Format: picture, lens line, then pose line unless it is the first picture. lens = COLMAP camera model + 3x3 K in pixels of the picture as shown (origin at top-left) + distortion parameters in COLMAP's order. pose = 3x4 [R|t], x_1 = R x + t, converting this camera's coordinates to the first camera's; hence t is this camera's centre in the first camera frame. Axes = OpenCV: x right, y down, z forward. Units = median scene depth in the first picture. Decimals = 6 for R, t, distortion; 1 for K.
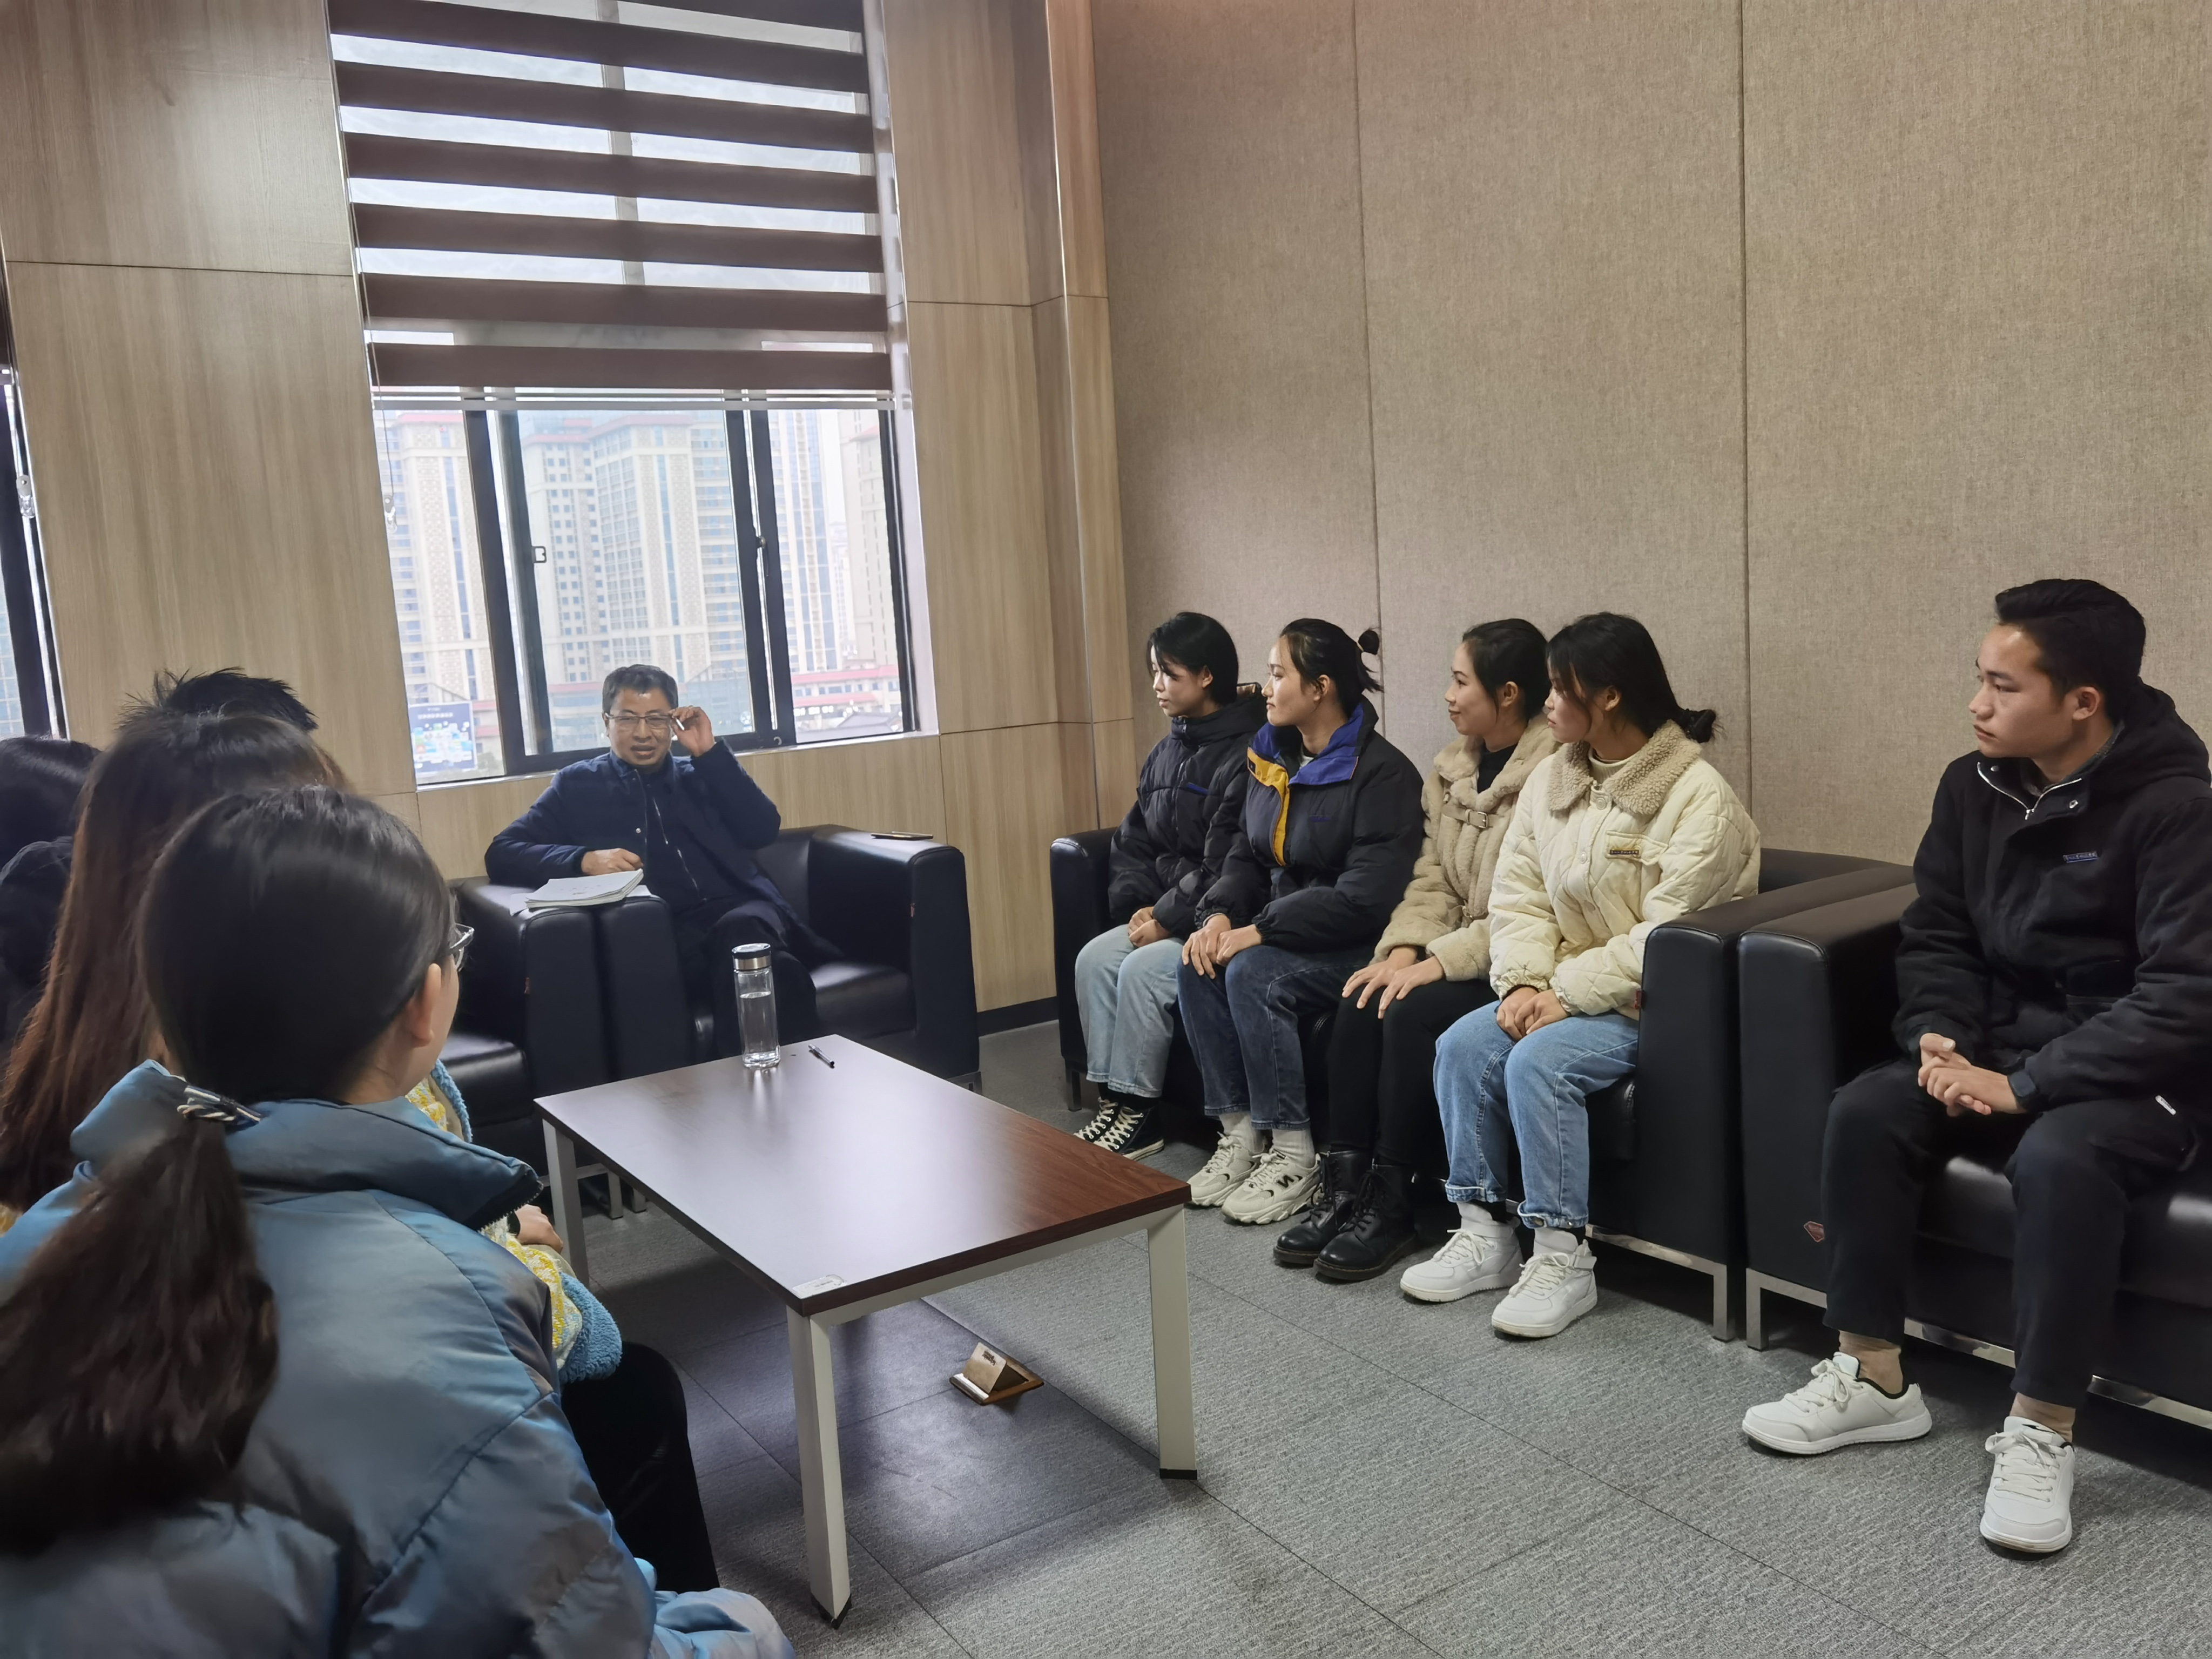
lens RADIAL K [[1728.9, 0, 1106.0], [0, 1728.9, 829.5], [0, 0, 1]] dist [0.060278, -0.063904]
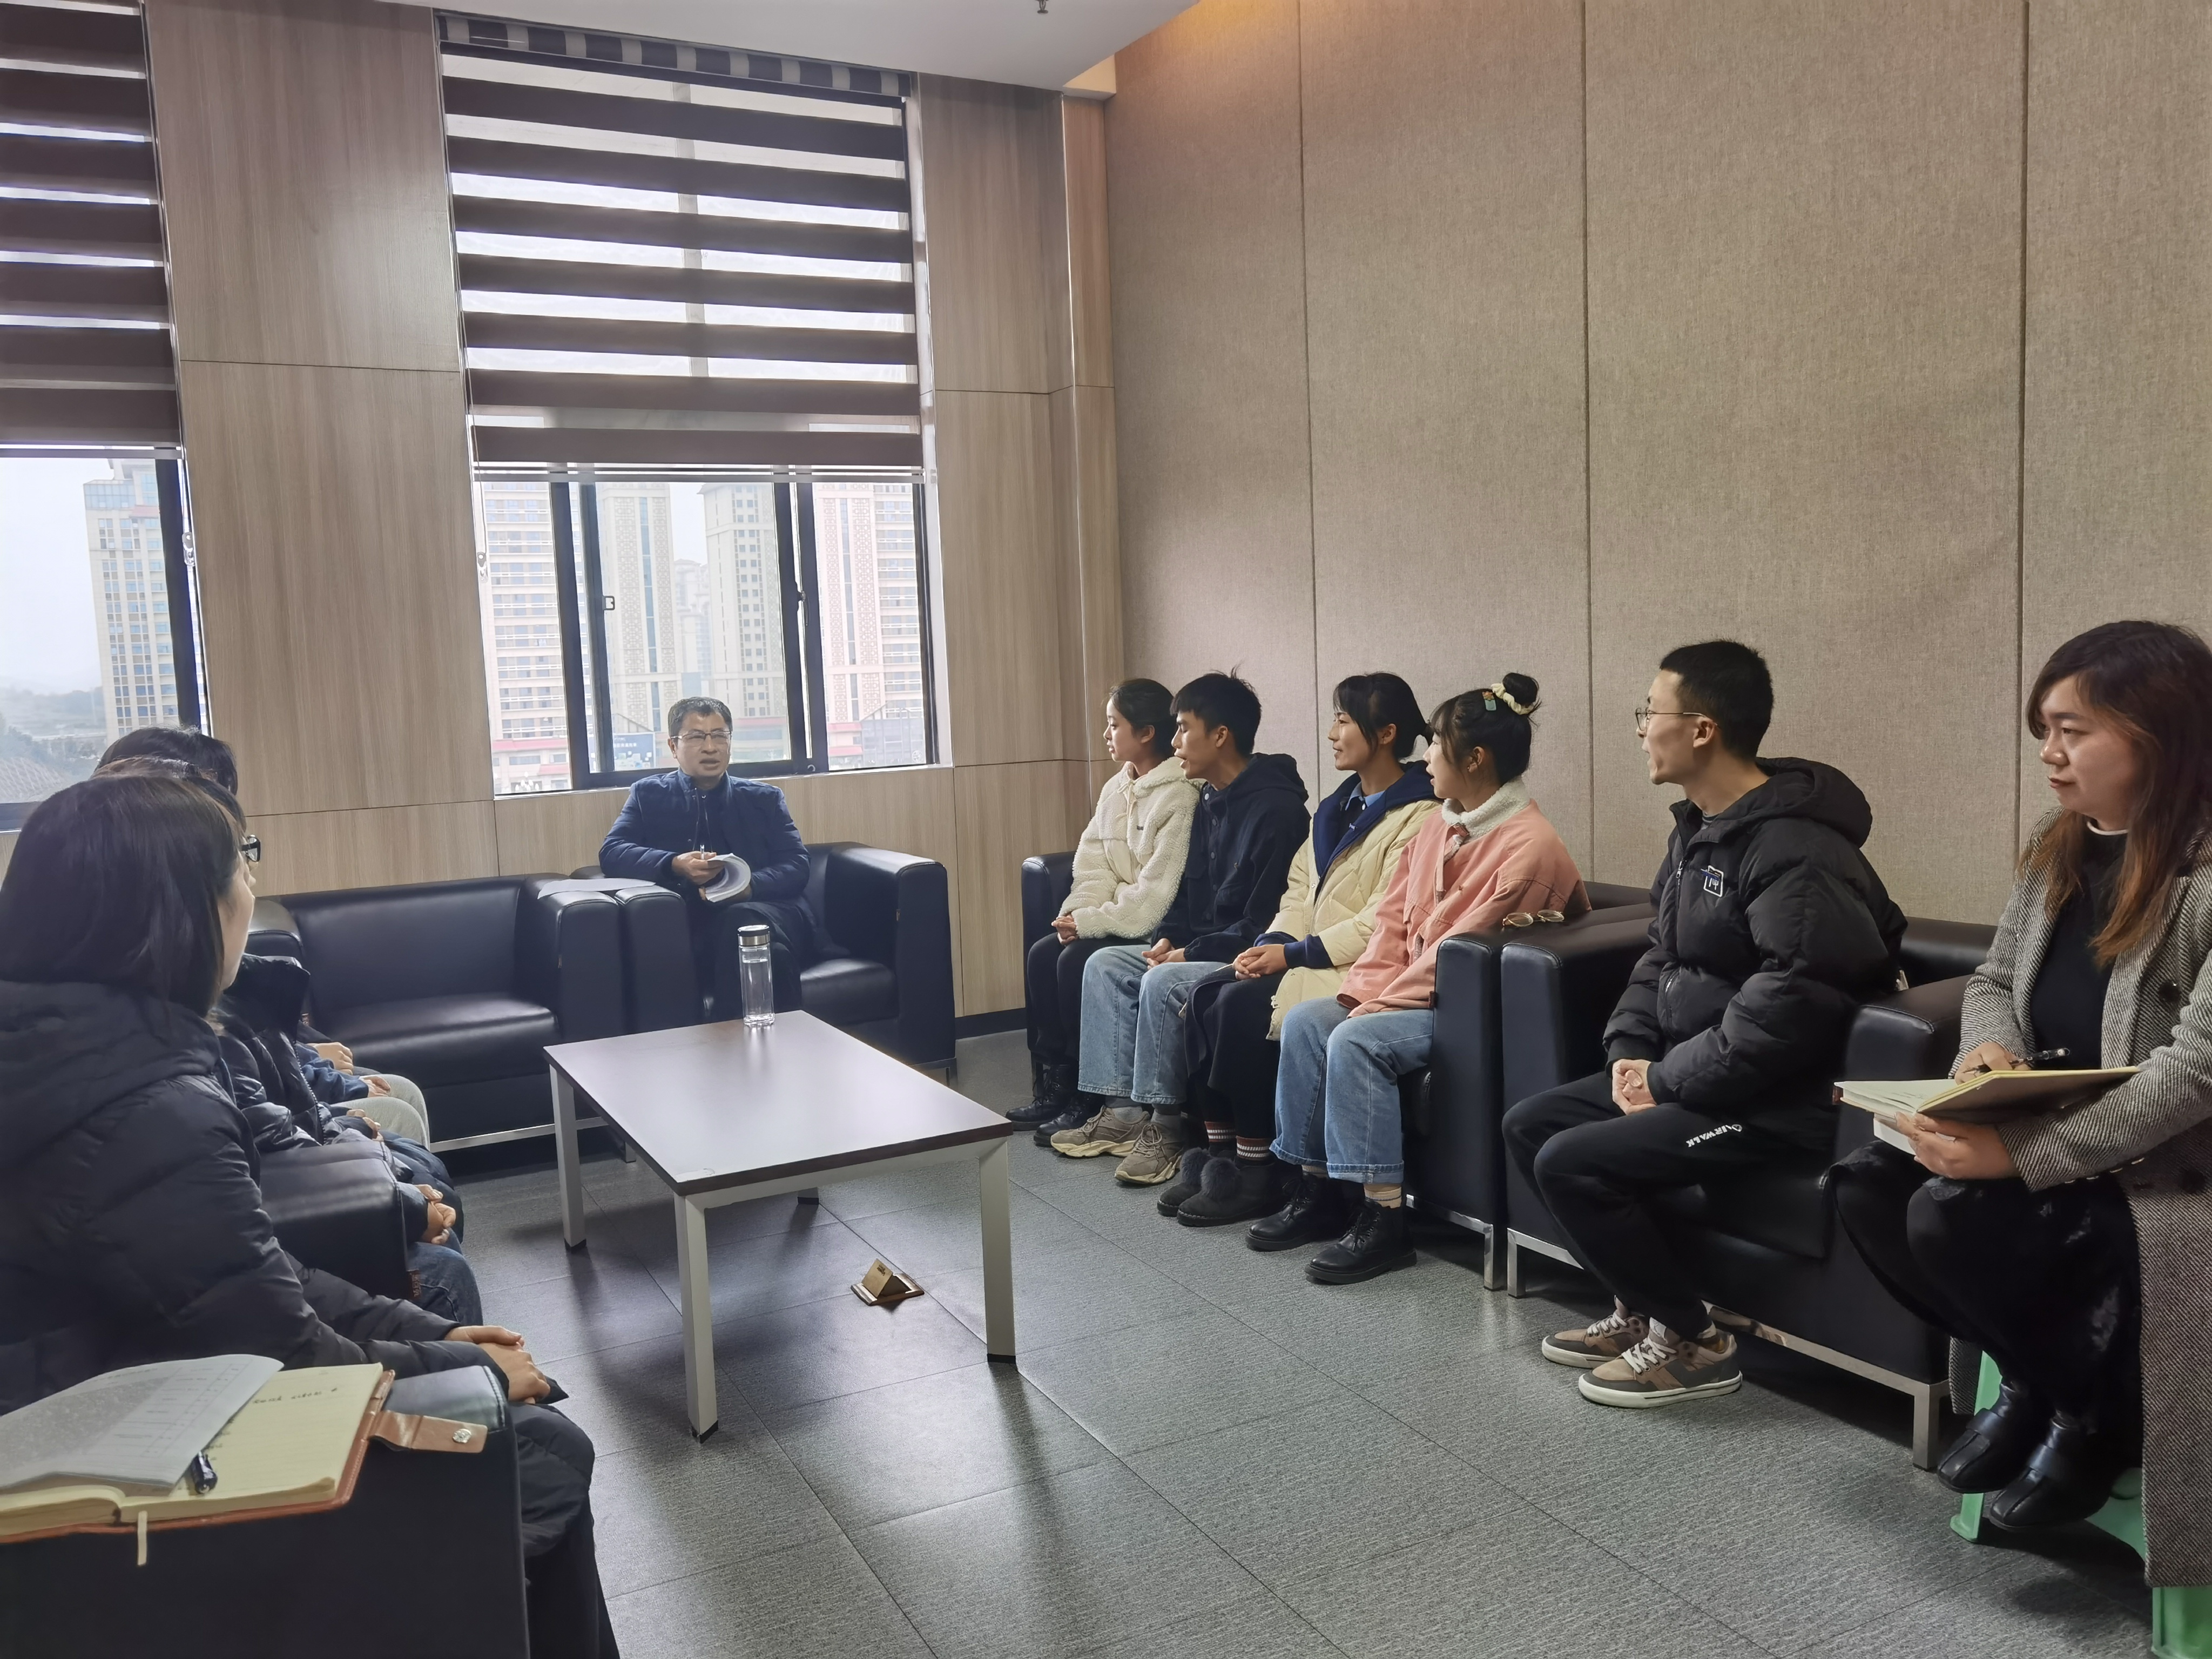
lens RADIAL K [[1728.9, 0, 1106.0], [0, 1728.9, 829.5], [0, 0, 1]] dist [0.060278, -0.063904]
pose [[0.995028, 0.032960, -0.093985, 0.138646], [-0.035432, 0.999066, -0.024753, 0.013402], [0.093081, 0.027959, 0.995266, -0.150722]]
